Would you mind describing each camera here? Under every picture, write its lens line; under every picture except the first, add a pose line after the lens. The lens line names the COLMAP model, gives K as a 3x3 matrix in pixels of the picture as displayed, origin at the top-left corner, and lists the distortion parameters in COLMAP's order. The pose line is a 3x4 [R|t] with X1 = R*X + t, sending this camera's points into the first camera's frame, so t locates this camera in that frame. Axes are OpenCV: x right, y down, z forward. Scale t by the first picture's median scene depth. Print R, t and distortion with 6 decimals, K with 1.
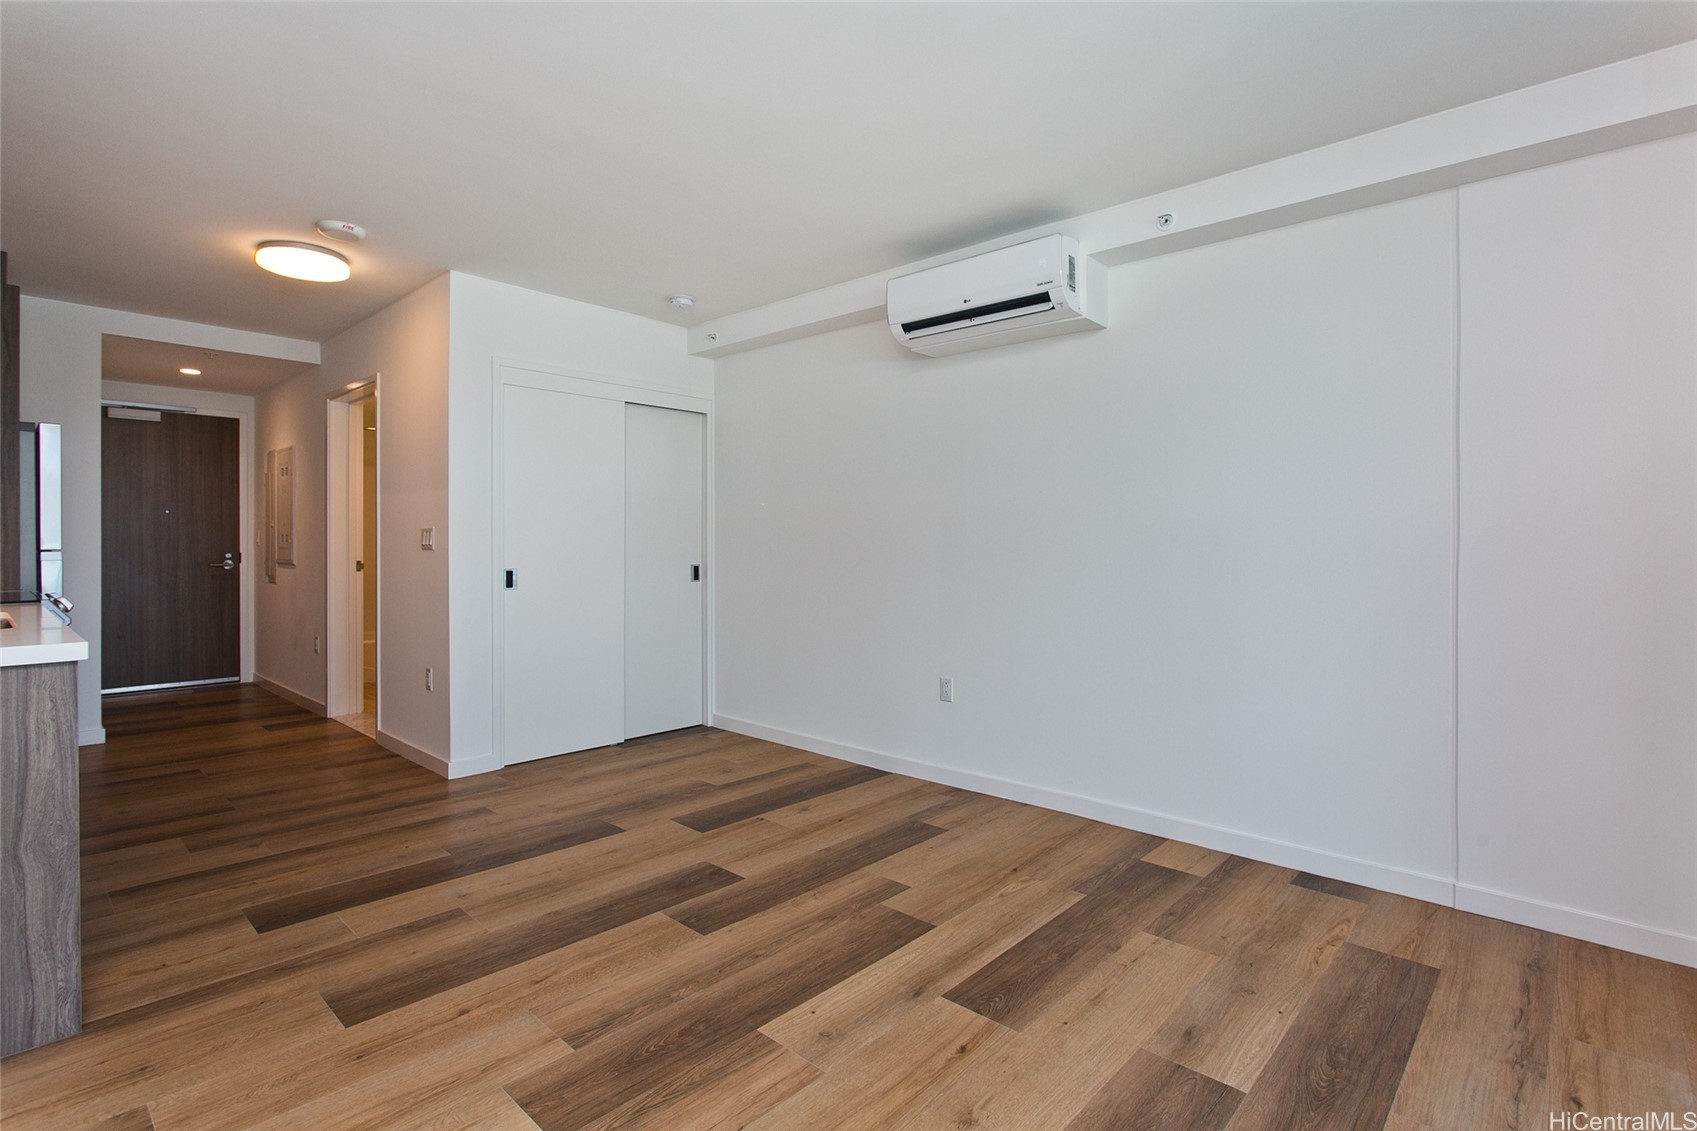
lens RADIAL K [[819.0, 0, 849.1], [0, 819.0, 558.6], [0, 0, 1]] dist [0.000314, 0.000100]
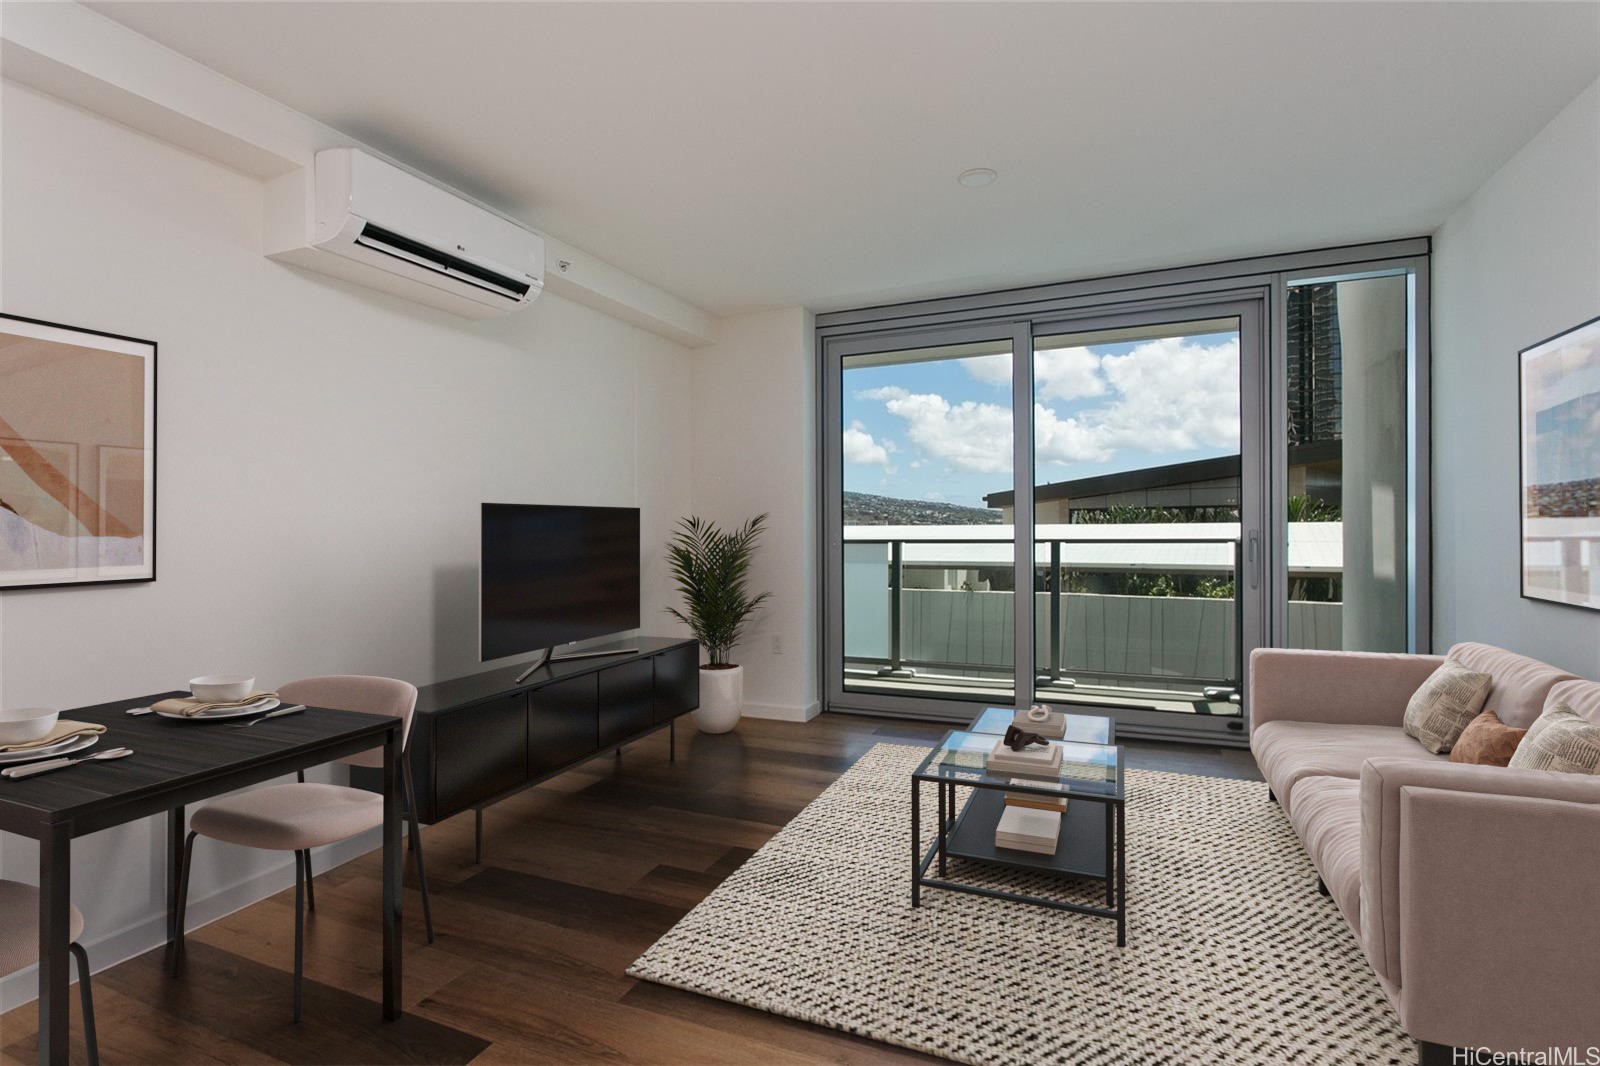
lens RADIAL K [[768.0, 0, 800.0], [0, 768.0, 527.3], [0, 0, 1]] dist [-0.000086, 0.000482]
pose [[-0.342475, 0.001049, 0.939526, -0.891983], [0.013842, 0.999896, 0.003929, -0.020154], [-0.939425, 0.014350, -0.342454, 1.177508]]
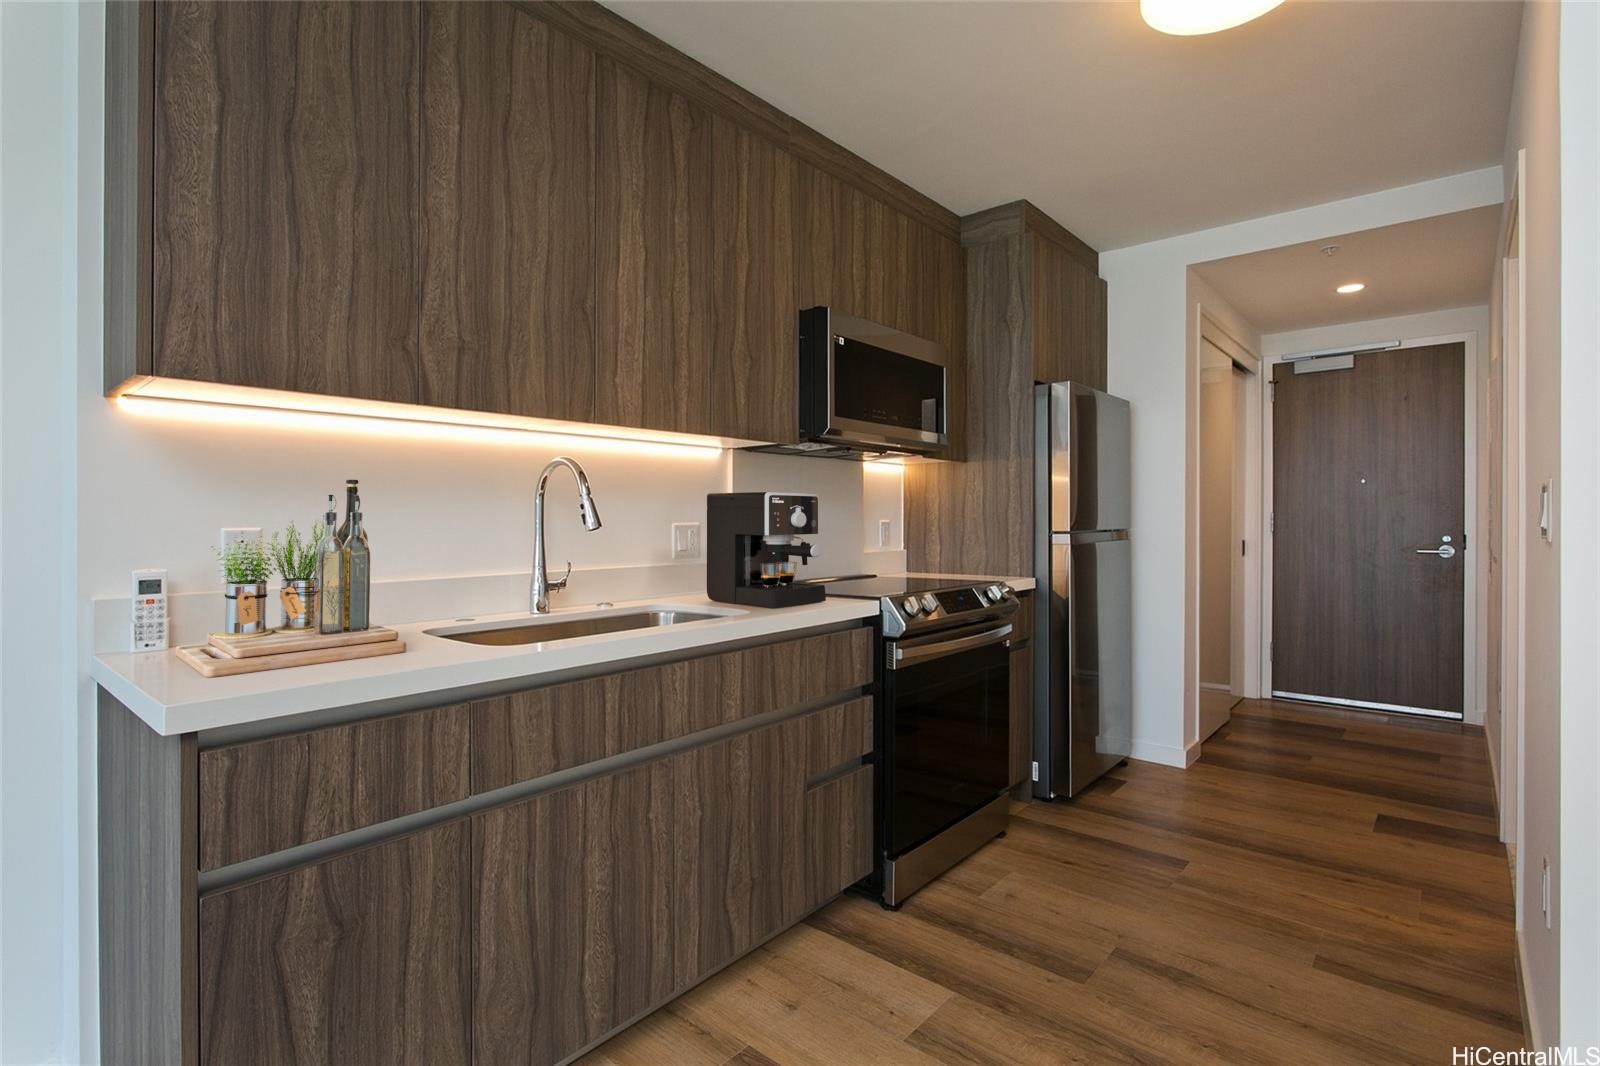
lens RADIAL K [[768.0, 0, 798.2], [0, 768.0, 533.4], [0, 0, 1]] dist [-0.000086, 0.000482]
pose [[0.035598, 0.007130, -0.999341, -0.121827], [-0.011257, 0.999914, 0.006734, -0.006869], [0.999303, 0.011010, 0.035675, 0.442287]]
